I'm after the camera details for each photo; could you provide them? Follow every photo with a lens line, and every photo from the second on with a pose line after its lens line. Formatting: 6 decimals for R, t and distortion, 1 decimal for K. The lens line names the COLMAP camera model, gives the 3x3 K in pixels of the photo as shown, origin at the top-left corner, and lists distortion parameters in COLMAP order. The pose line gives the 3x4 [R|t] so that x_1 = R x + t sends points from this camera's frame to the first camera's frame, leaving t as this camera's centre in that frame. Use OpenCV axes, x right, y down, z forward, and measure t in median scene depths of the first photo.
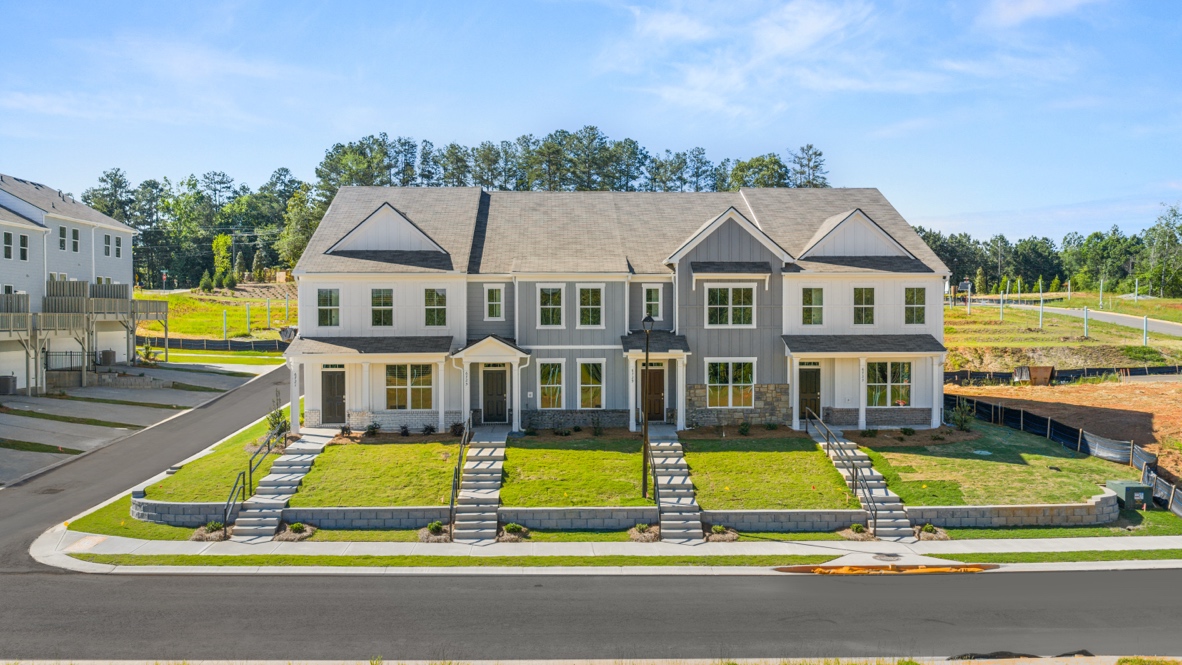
lens RADIAL K [[969.7, 0, 591.7], [0, 969.7, 329.6], [0, 0, 1]] dist [0.002700, -0.017913]
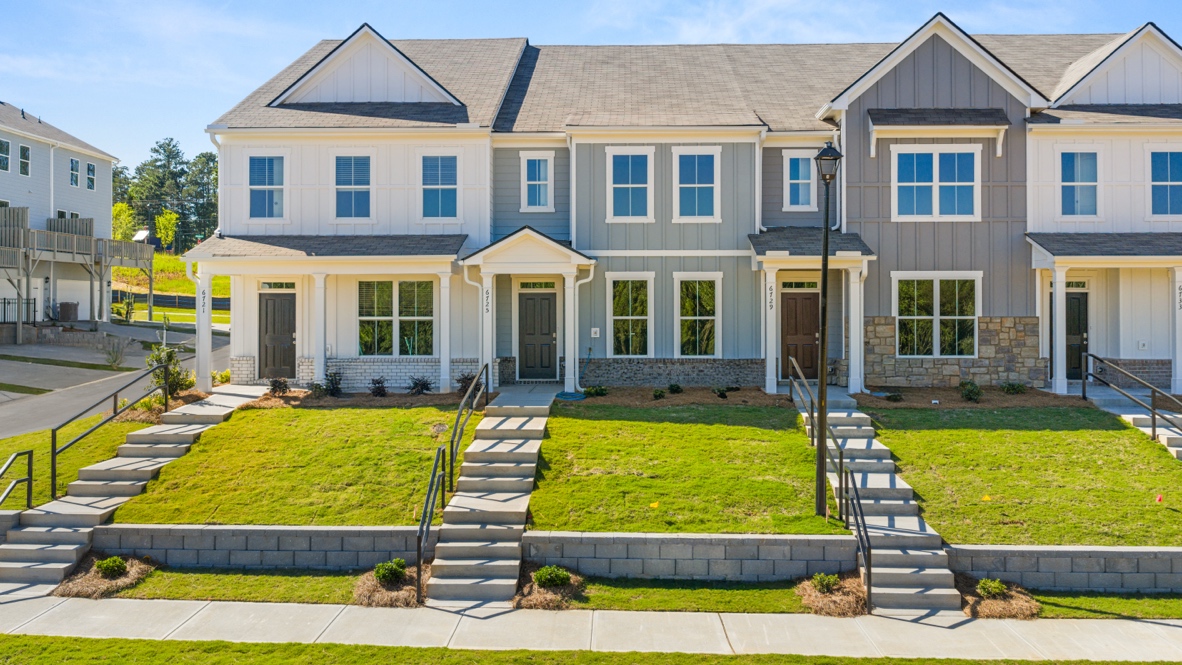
lens RADIAL K [[969.7, 0, 590.1], [0, 969.7, 299.2], [0, 0, 1]] dist [0.002700, -0.017913]
pose [[0.996756, 0.000541, -0.080481, -0.018892], [-0.002616, 0.999667, -0.025684, 0.062870], [0.080440, 0.025812, 0.996425, 0.408617]]
